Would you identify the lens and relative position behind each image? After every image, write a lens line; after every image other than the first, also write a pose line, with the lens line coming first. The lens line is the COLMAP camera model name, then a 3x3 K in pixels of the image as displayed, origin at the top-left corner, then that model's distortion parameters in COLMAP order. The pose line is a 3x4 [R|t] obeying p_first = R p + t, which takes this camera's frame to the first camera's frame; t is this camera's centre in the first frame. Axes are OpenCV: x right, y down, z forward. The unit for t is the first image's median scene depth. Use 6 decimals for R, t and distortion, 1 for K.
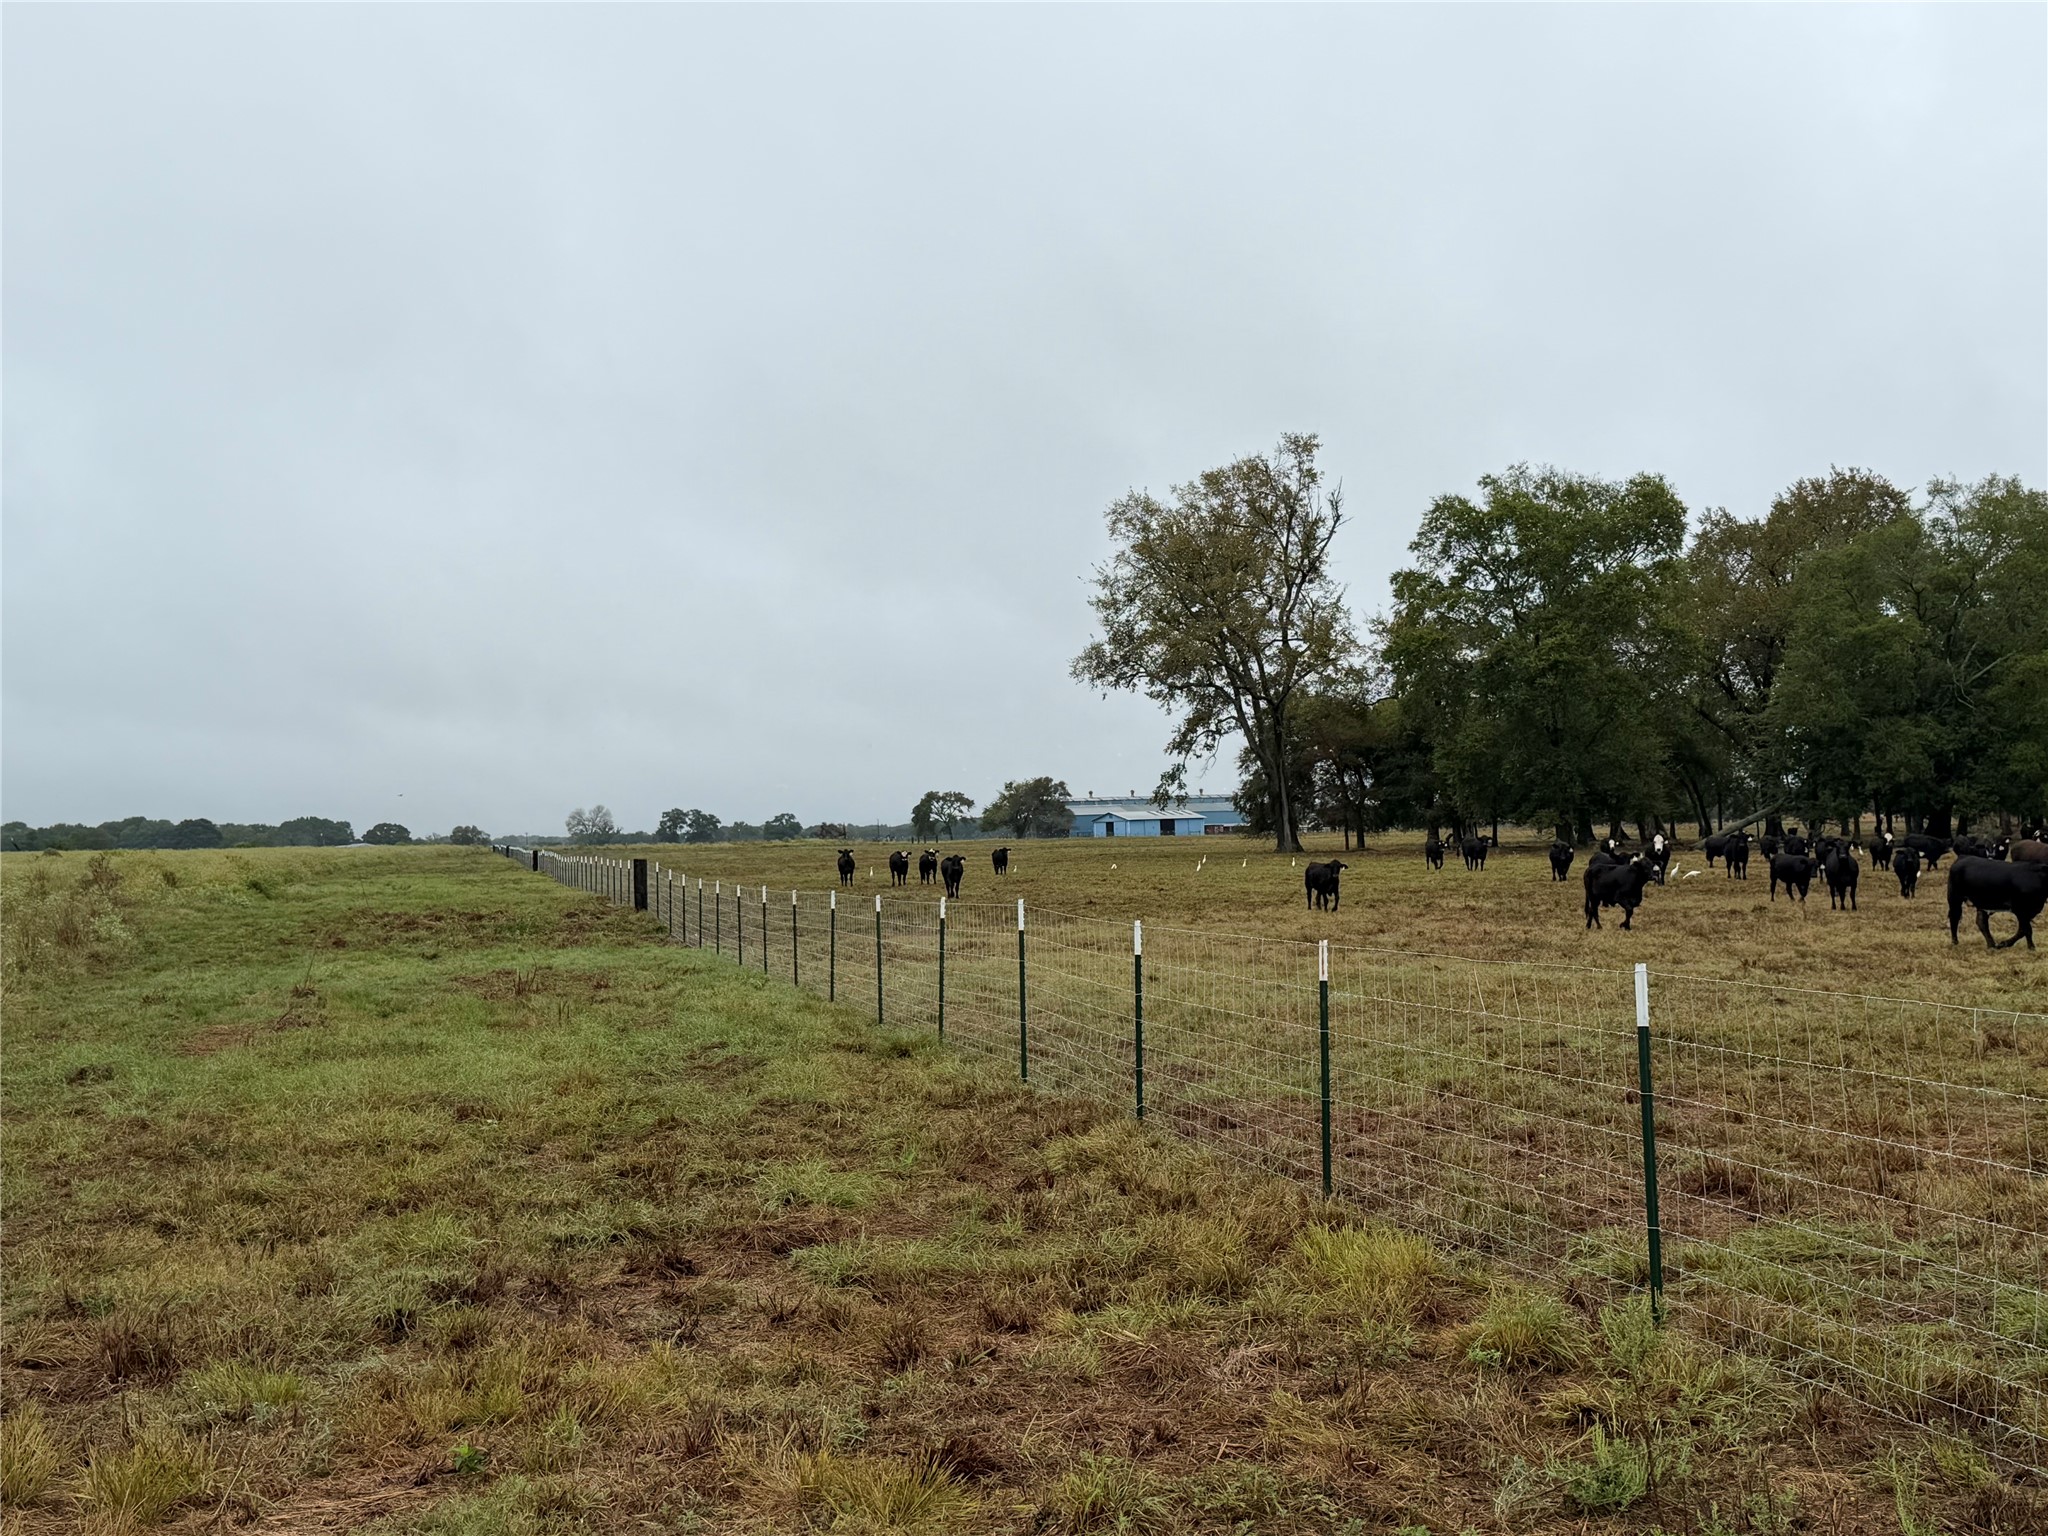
lens RADIAL K [[2456.0, 0, 1042.0], [0, 2456.0, 749.9], [0, 0, 1]] dist [0.224152, 0.000000]
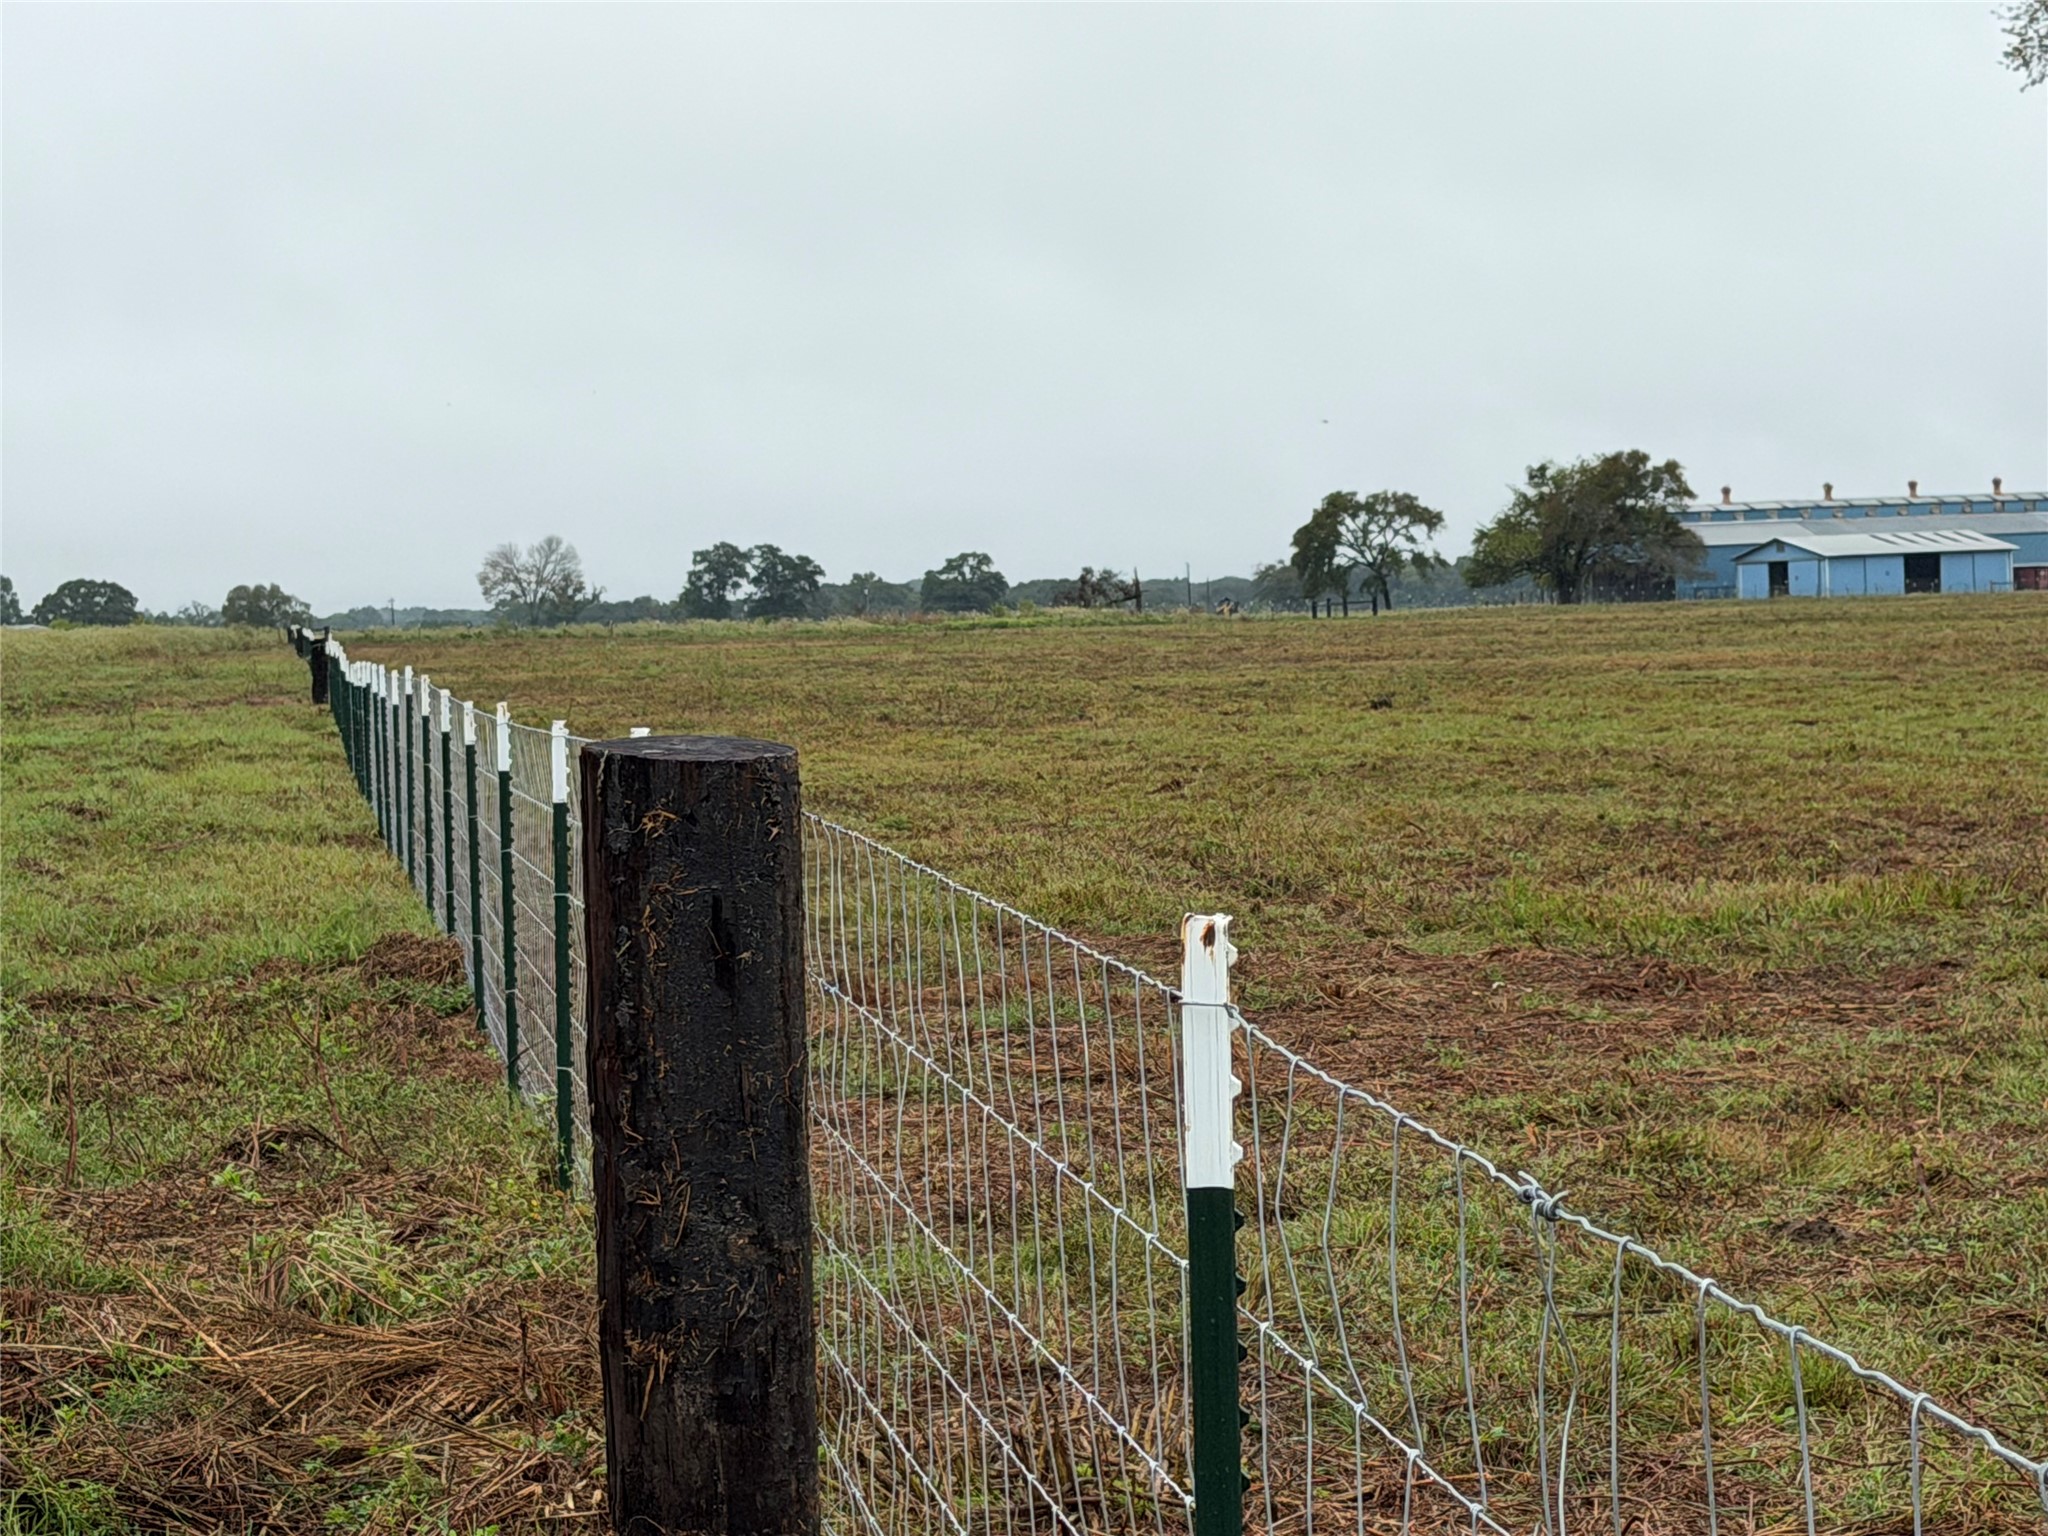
lens RADIAL K [[5409.0, 0, 1026.1], [0, 5409.0, 772.2], [0, 0, 1]] dist [0.187072, 0.000000]
pose [[0.995862, -0.005139, -0.090736, -0.049279], [0.011116, 0.997791, 0.065493, 0.012561], [0.090199, -0.066231, 0.993719, 0.301562]]
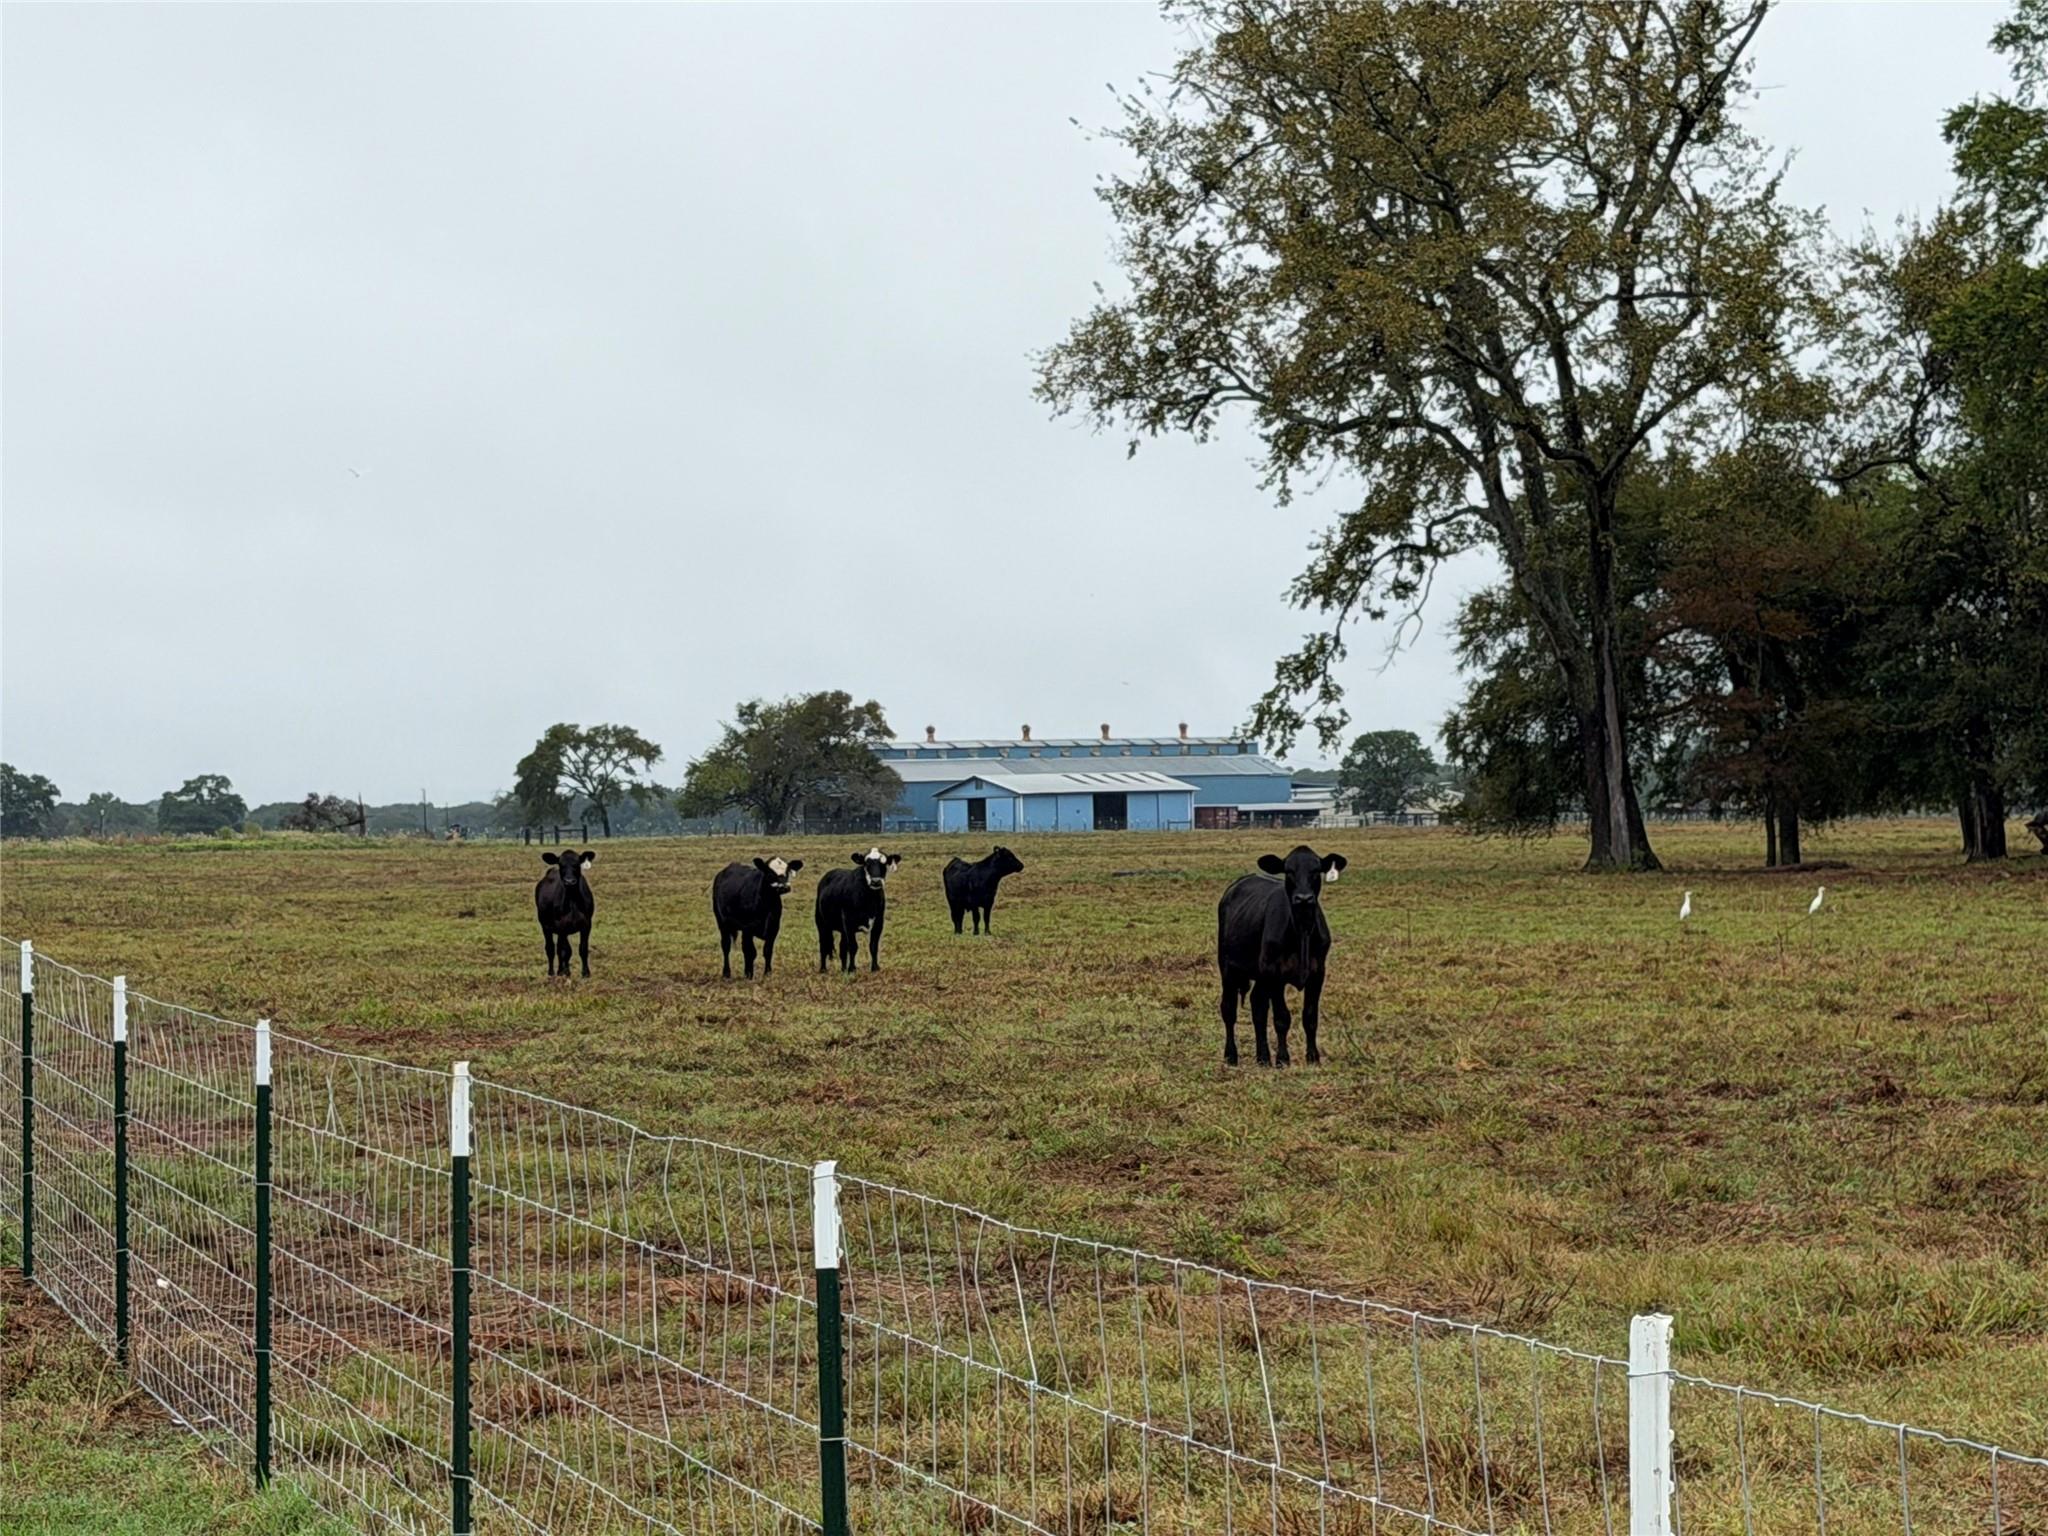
lens RADIAL K [[5409.0, 0, 1012.5], [0, 5409.0, 775.0], [0, 0, 1]] dist [0.187072, 0.000000]
pose [[0.998972, 0.007499, 0.044700, -0.027904], [-0.008587, 0.999670, 0.024197, 0.007480], [-0.044504, -0.024556, 0.998707, 0.172723]]
